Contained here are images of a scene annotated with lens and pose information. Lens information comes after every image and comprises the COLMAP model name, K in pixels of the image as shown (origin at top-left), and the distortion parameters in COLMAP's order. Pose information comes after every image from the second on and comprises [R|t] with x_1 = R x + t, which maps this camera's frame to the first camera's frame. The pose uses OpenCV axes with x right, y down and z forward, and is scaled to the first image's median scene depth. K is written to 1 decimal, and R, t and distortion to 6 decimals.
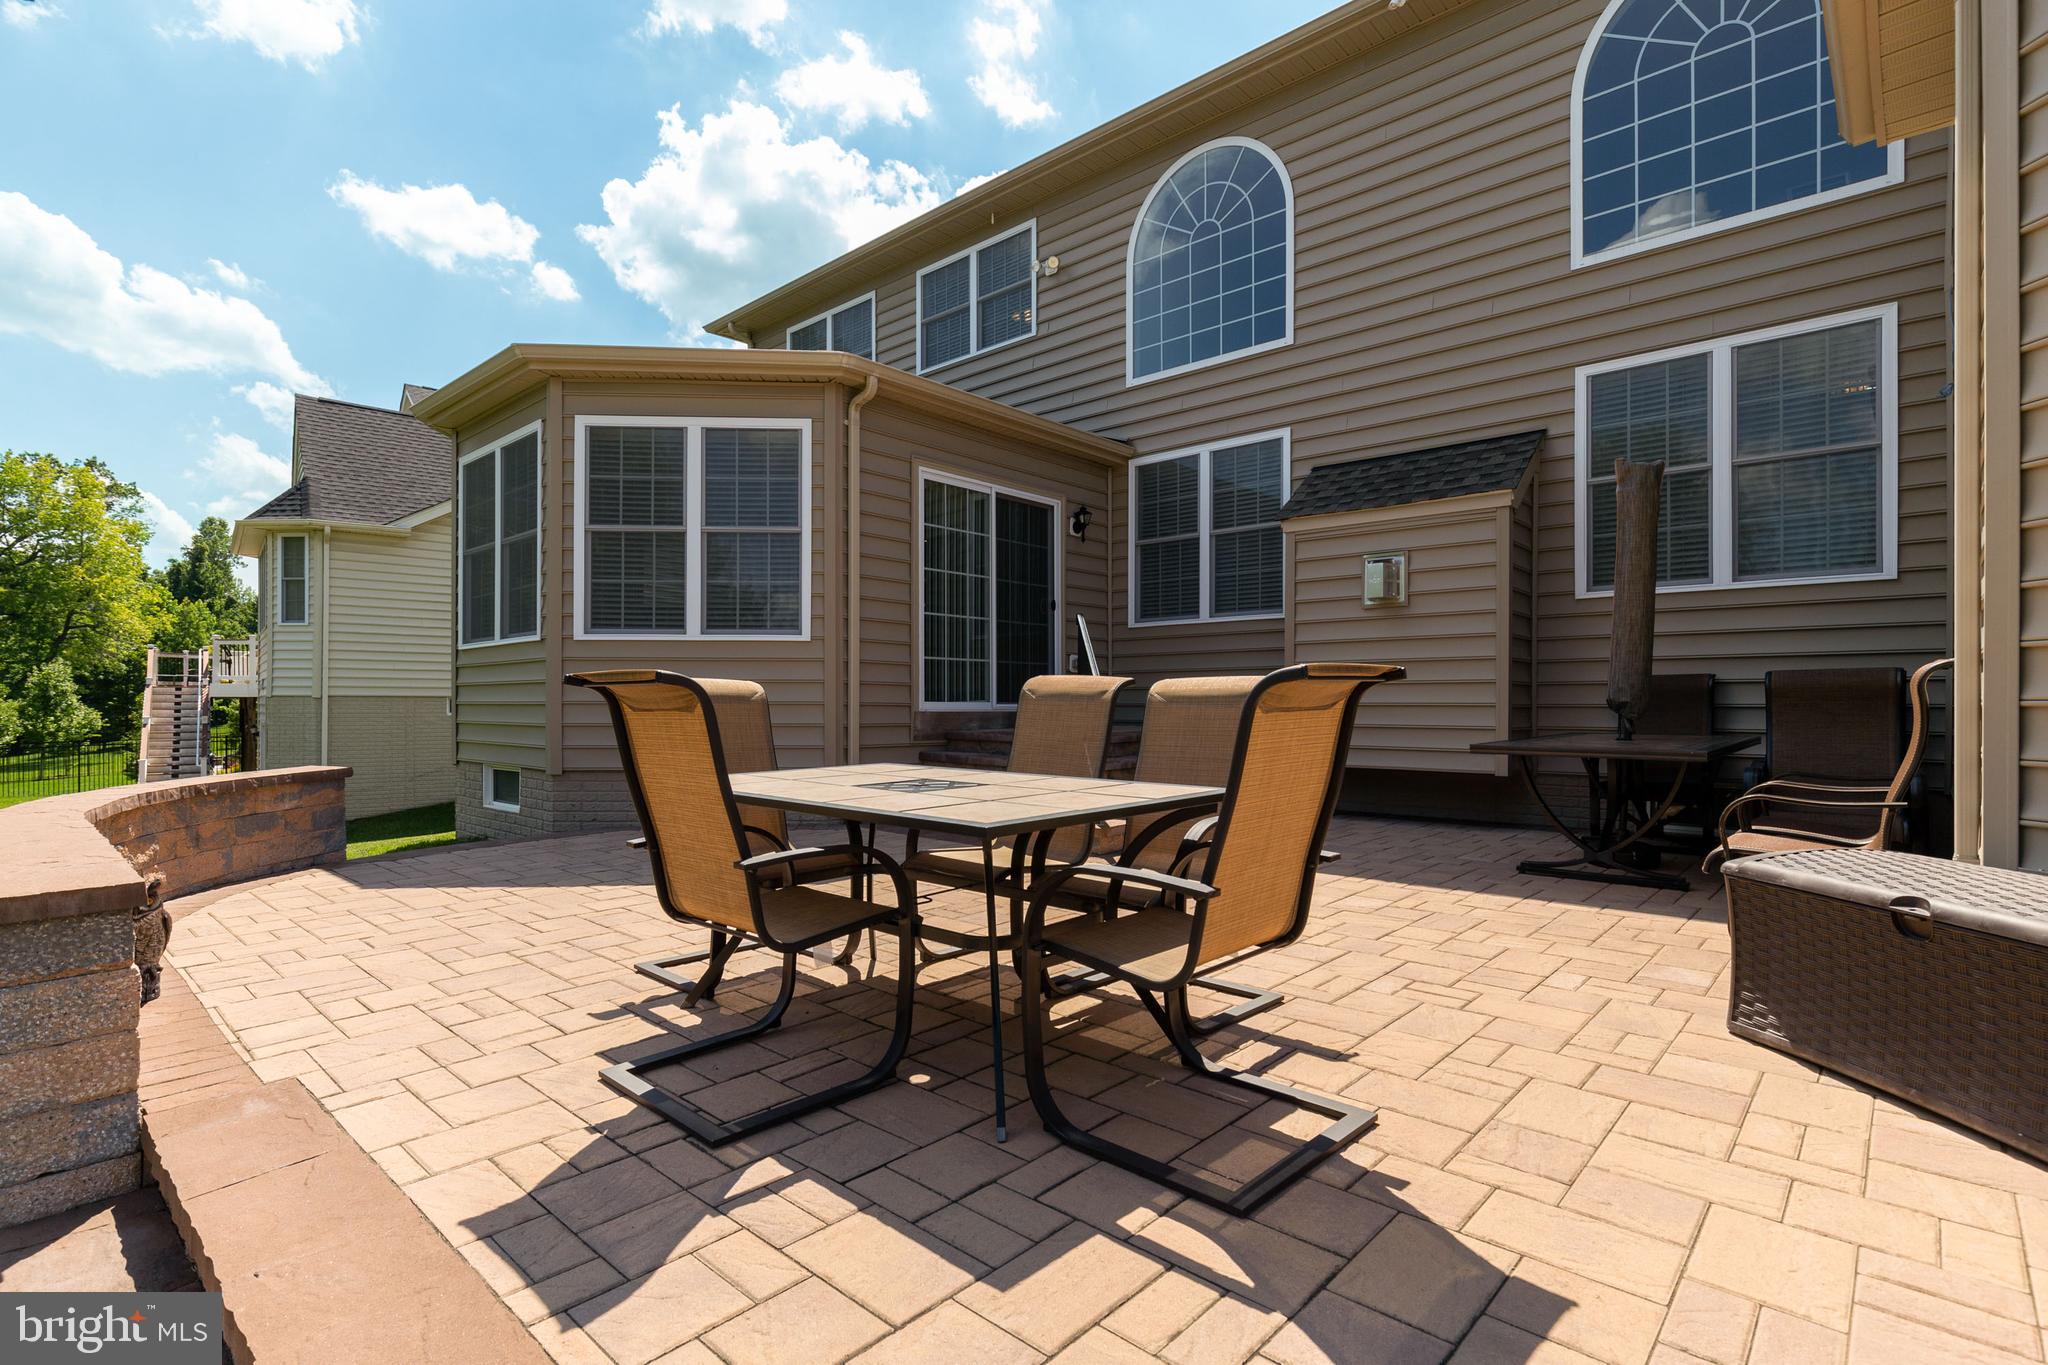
lens RADIAL K [[990.2, 0, 1024.0], [0, 990.2, 682.5], [0, 0, 1]] dist [0.009725, 0.000003]
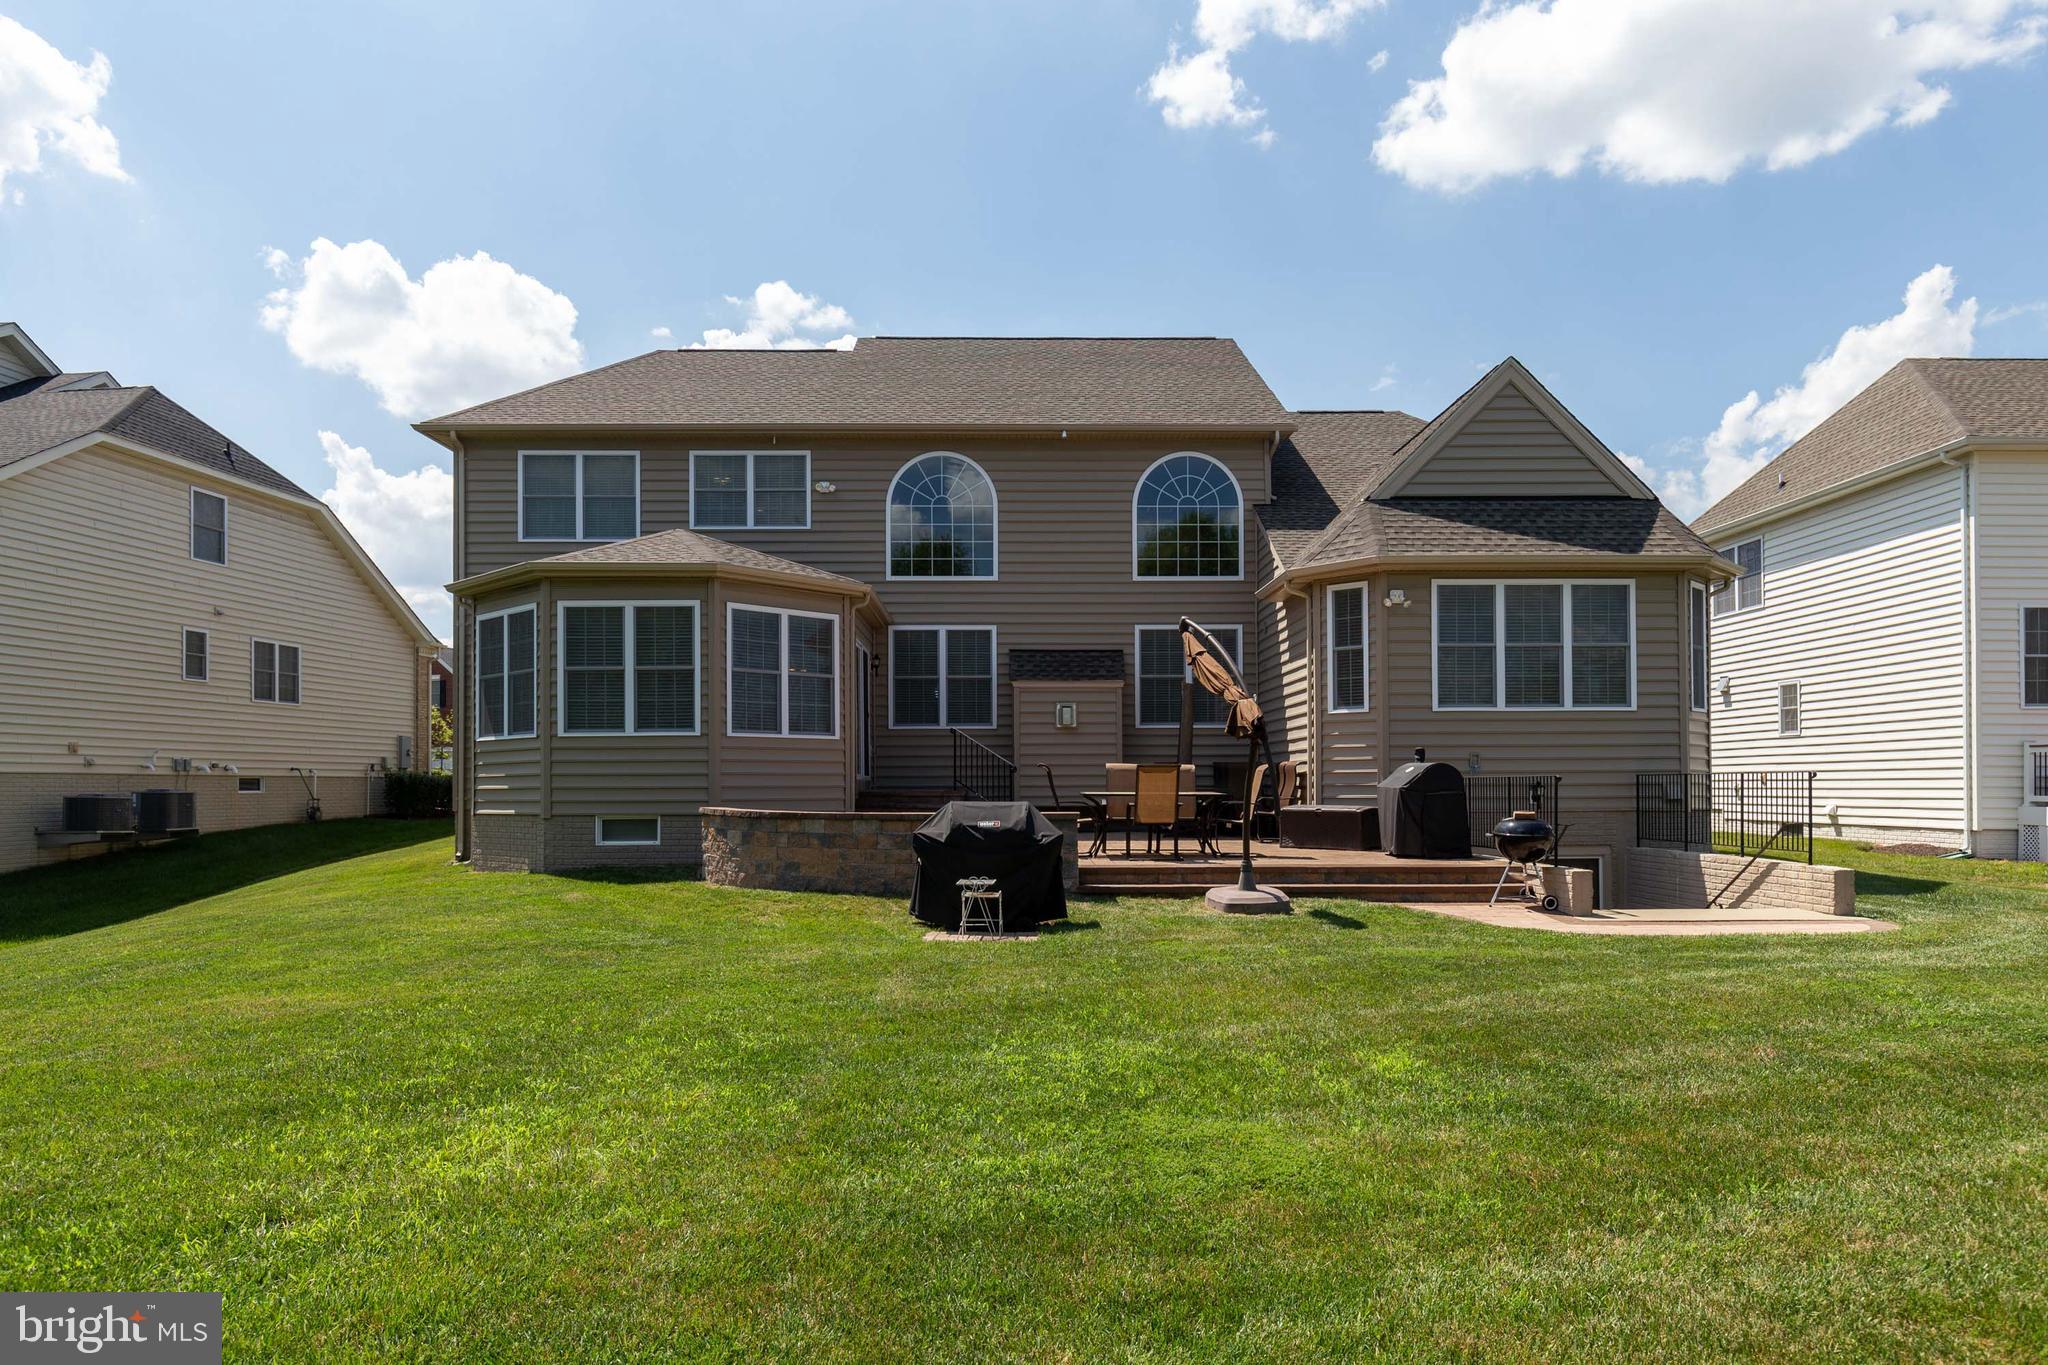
lens RADIAL K [[1265.4, 0, 1023.9], [0, 1265.4, 743.4], [0, 0, 1]] dist [0.023160, 0.000303]
pose [[0.725527, 0.014498, 0.688041, -1.230893], [-0.008429, 0.999890, -0.012181, -0.009181], [-0.688142, 0.003038, 0.725569, -0.697103]]
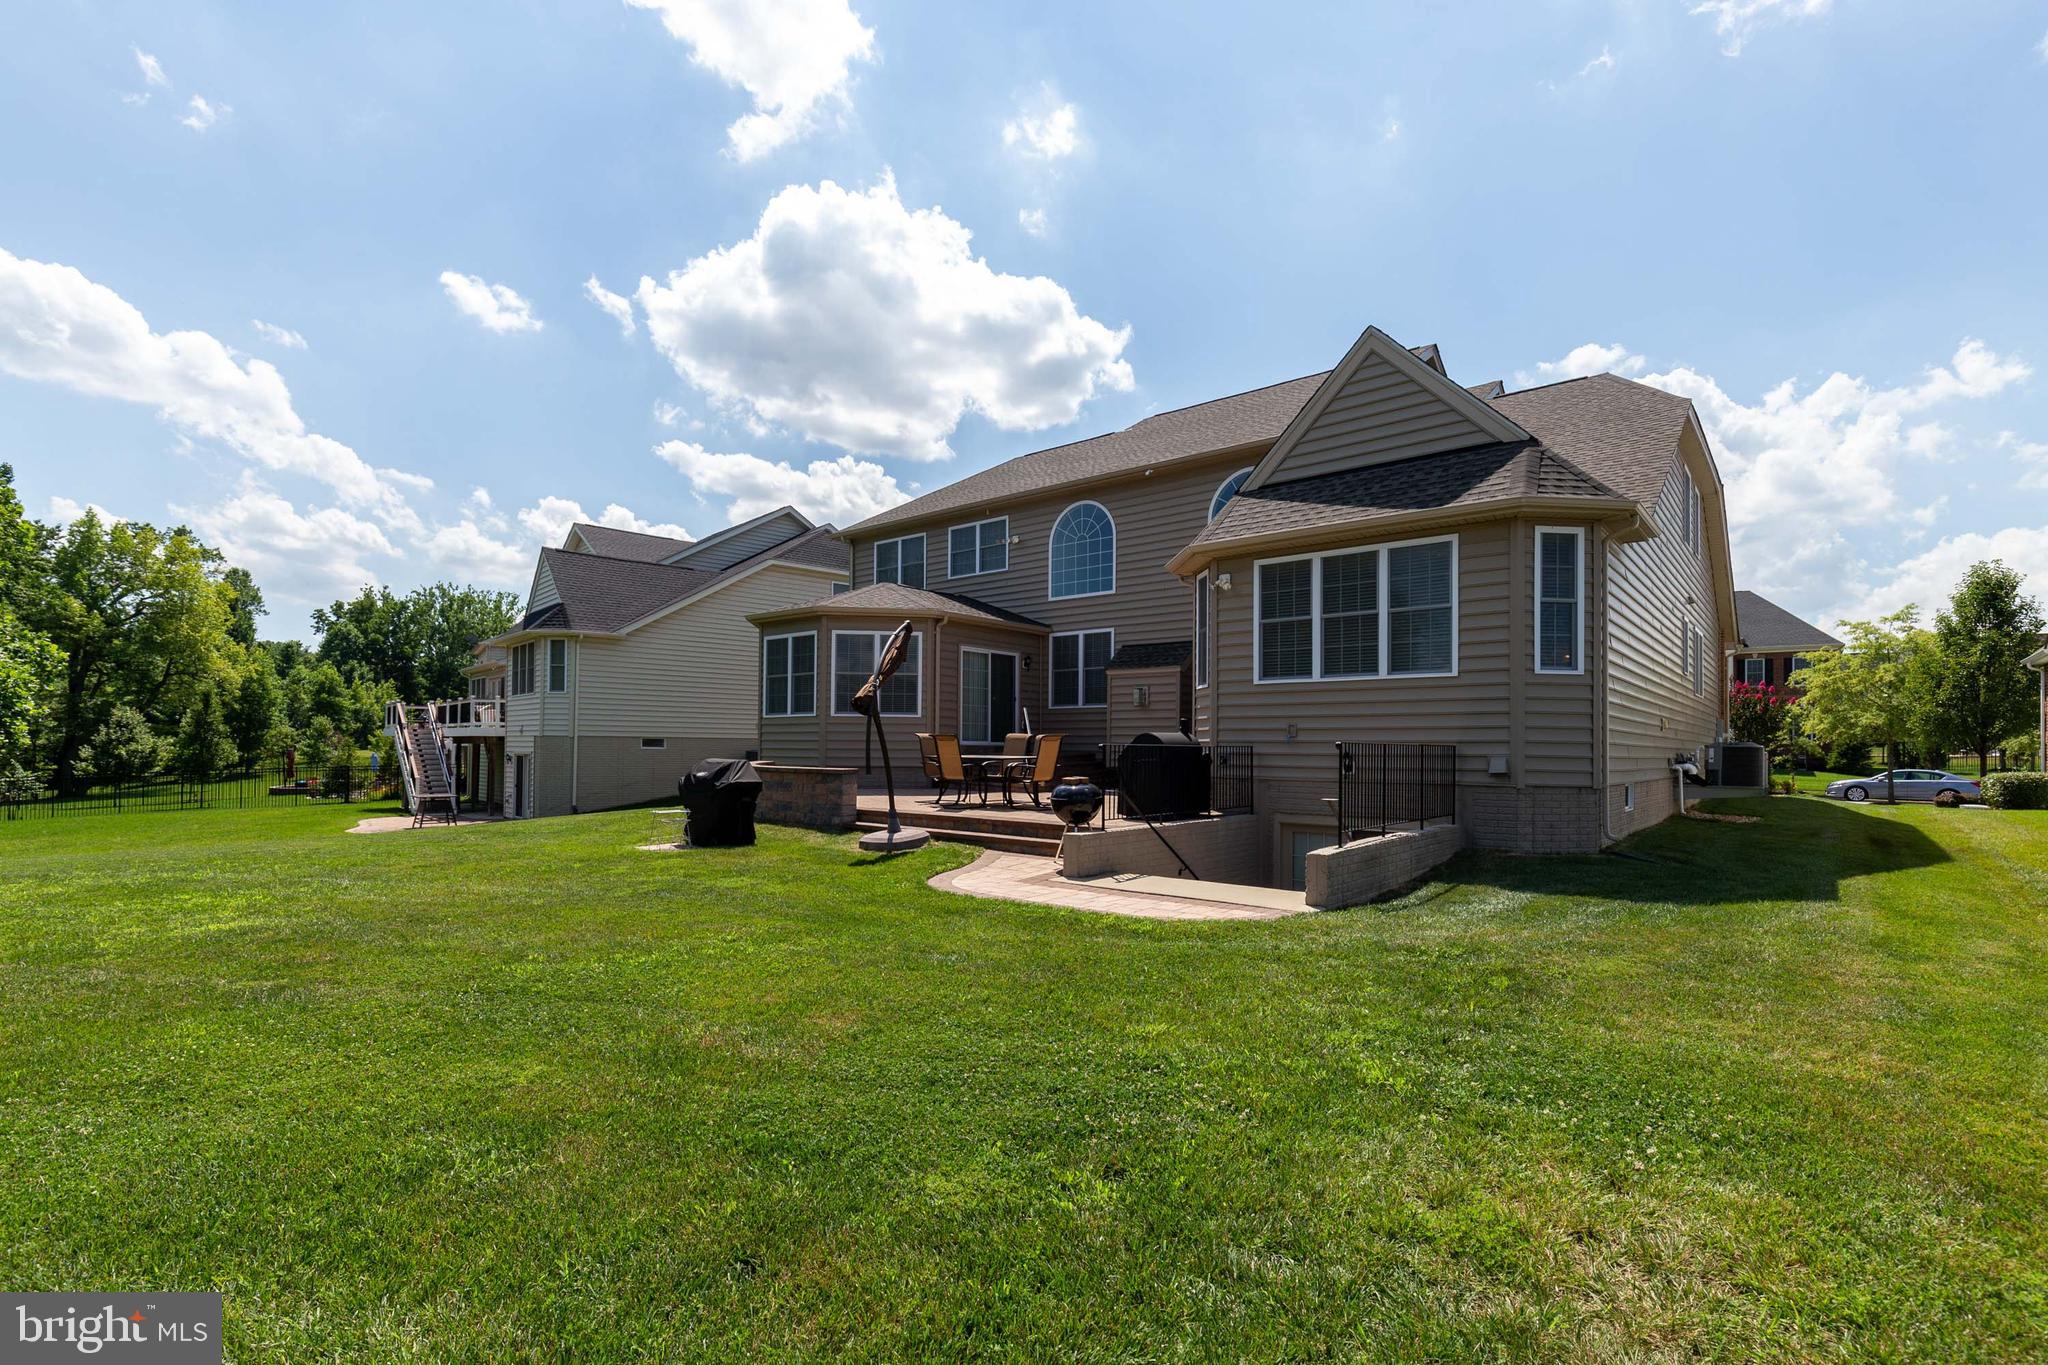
lens RADIAL K [[919.7, 0, 1023.0], [0, 919.7, 721.5], [0, 0, 1]] dist [-0.002570, -0.000398]
pose [[0.999243, 0.007829, 0.038095, -0.032939], [-0.007604, 0.999953, -0.006065, -0.014032], [-0.038140, 0.005771, 0.999256, -1.141735]]
